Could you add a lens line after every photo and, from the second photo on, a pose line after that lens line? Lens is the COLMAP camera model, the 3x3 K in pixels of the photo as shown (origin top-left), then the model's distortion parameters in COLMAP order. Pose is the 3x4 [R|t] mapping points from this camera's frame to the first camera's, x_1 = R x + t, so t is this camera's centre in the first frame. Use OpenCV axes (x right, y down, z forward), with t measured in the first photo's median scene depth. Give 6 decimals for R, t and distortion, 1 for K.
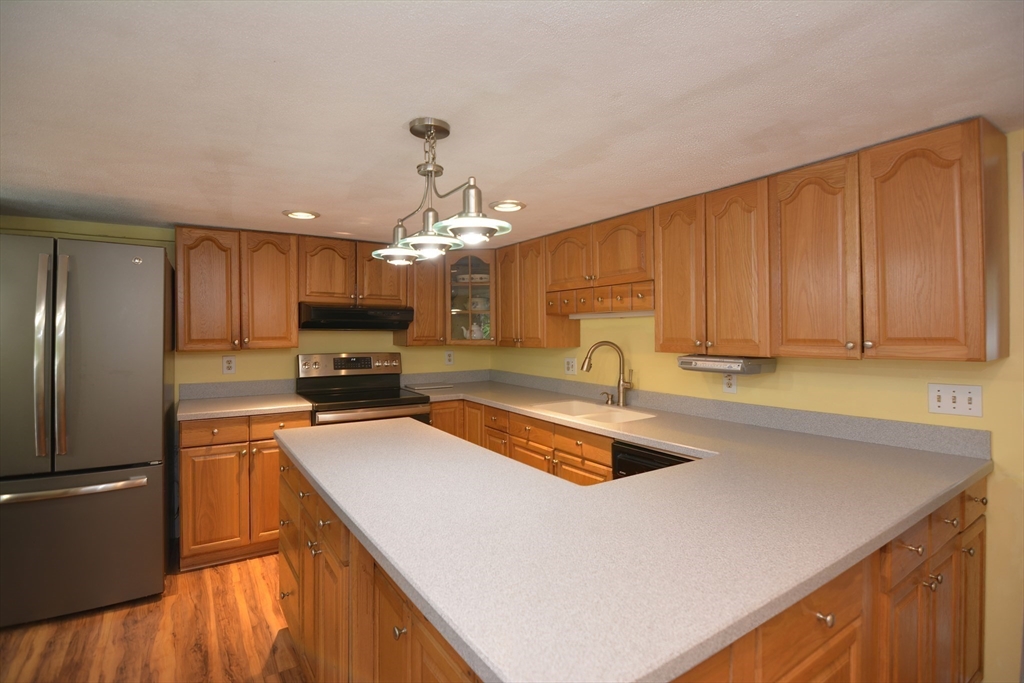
lens RADIAL K [[494.0, 0, 518.9], [0, 494.0, 335.6], [0, 0, 1]] dist [-0.011113, -0.007528]
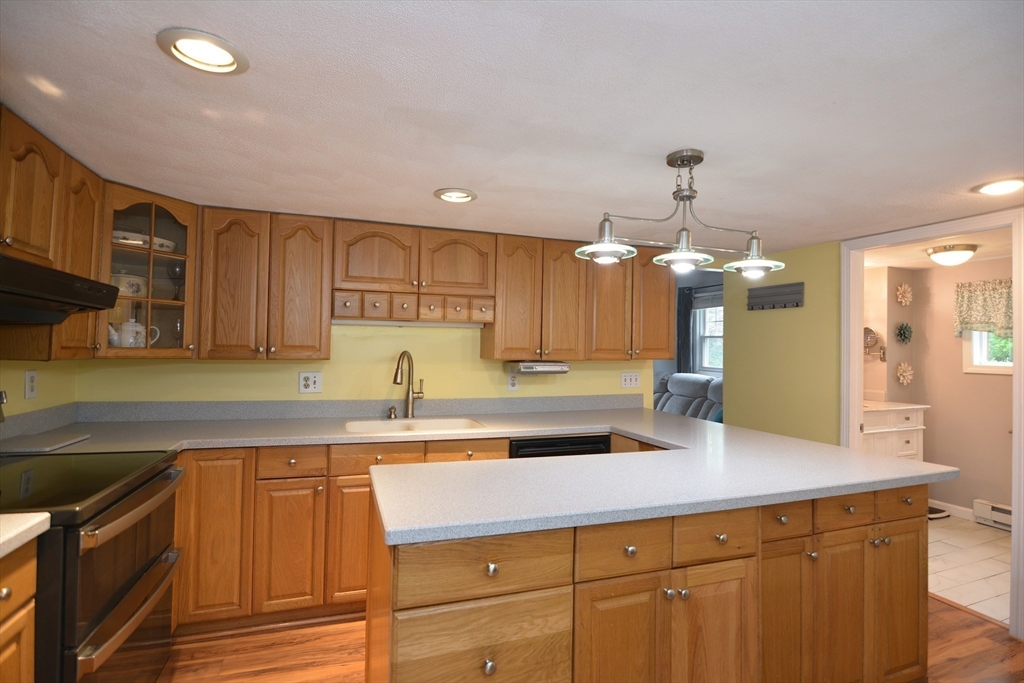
lens RADIAL K [[494.0, 0, 518.9], [0, 494.0, 335.6], [0, 0, 1]] dist [-0.011113, -0.007528]
pose [[0.248627, 0.035598, 0.967945, -0.764959], [-0.006267, 0.999363, -0.035143, 0.015664], [-0.968579, 0.002671, 0.248692, 0.615839]]
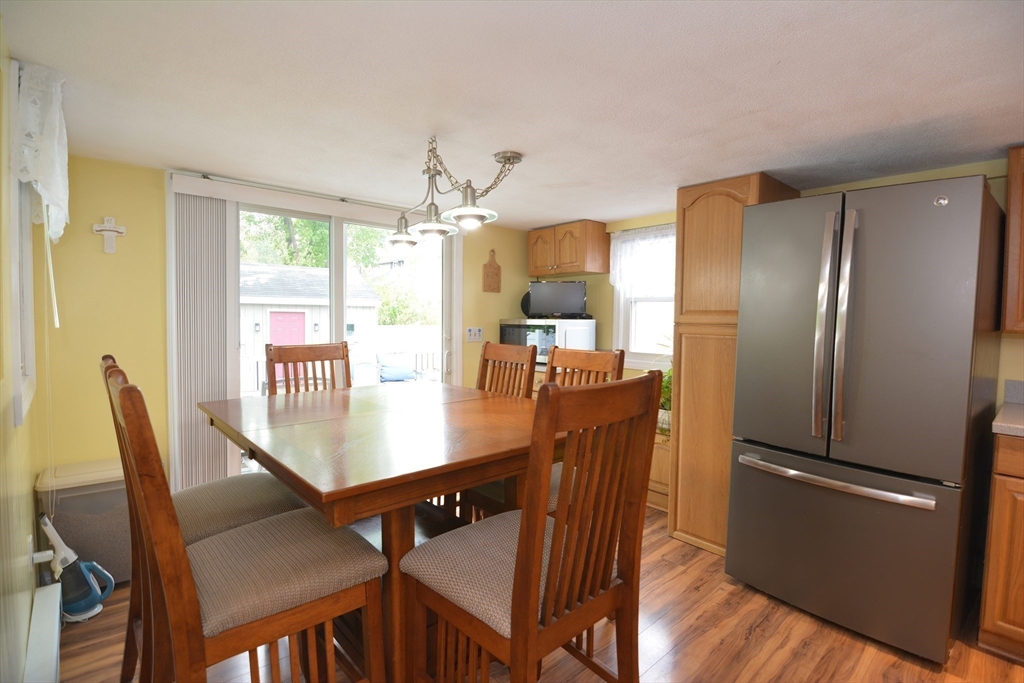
lens RADIAL K [[494.0, 0, 518.9], [0, 494.0, 335.6], [0, 0, 1]] dist [-0.011113, -0.007528]
pose [[0.144476, 0.047459, -0.988370, -0.128746], [-0.022841, 0.998743, 0.044618, 0.023801], [0.989245, 0.016129, 0.145379, 0.241760]]
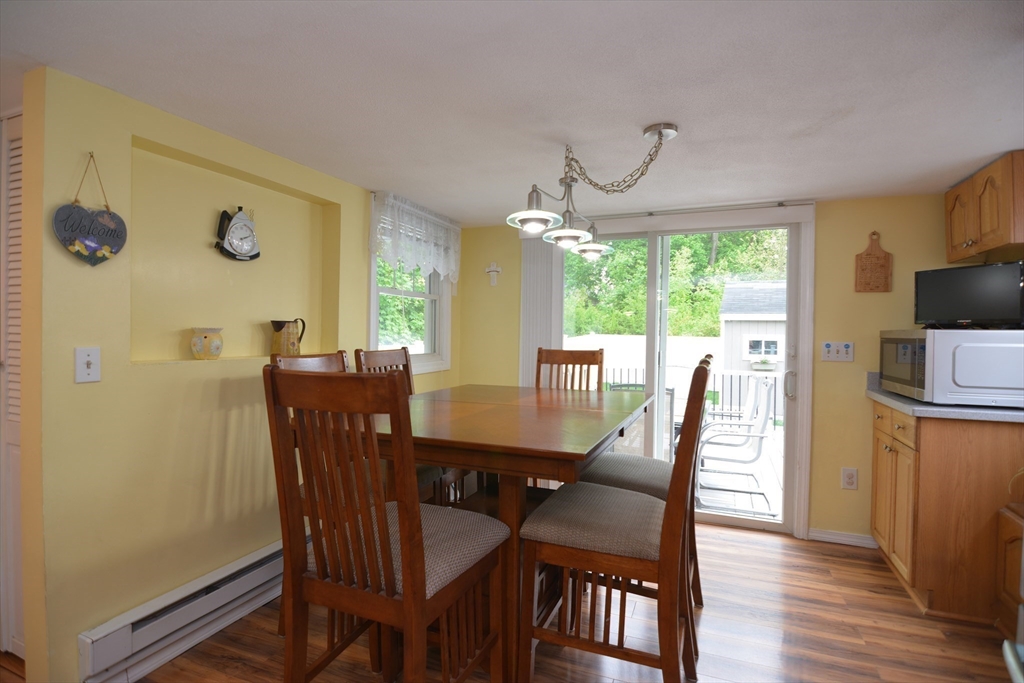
lens RADIAL K [[494.0, 0, 518.9], [0, 494.0, 335.6], [0, 0, 1]] dist [-0.011113, -0.007528]
pose [[-0.832124, 0.005537, -0.554562, -0.408765], [-0.010610, 0.999608, 0.025901, 0.033526], [0.554488, 0.027437, -0.831739, 0.809294]]
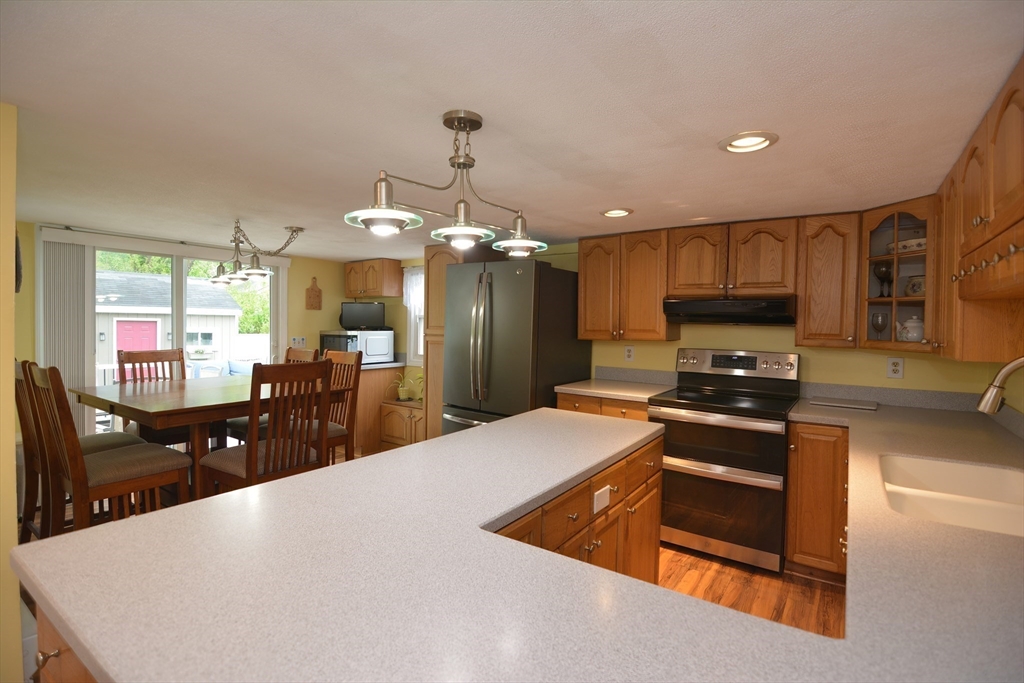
lens RADIAL K [[494.0, 0, 518.9], [0, 494.0, 335.6], [0, 0, 1]] dist [-0.011113, -0.007528]
pose [[0.359789, 0.031678, -0.932496, 0.461489], [-0.024770, 0.999396, 0.024394, -0.003963], [0.932705, 0.014321, 0.360356, 0.425400]]
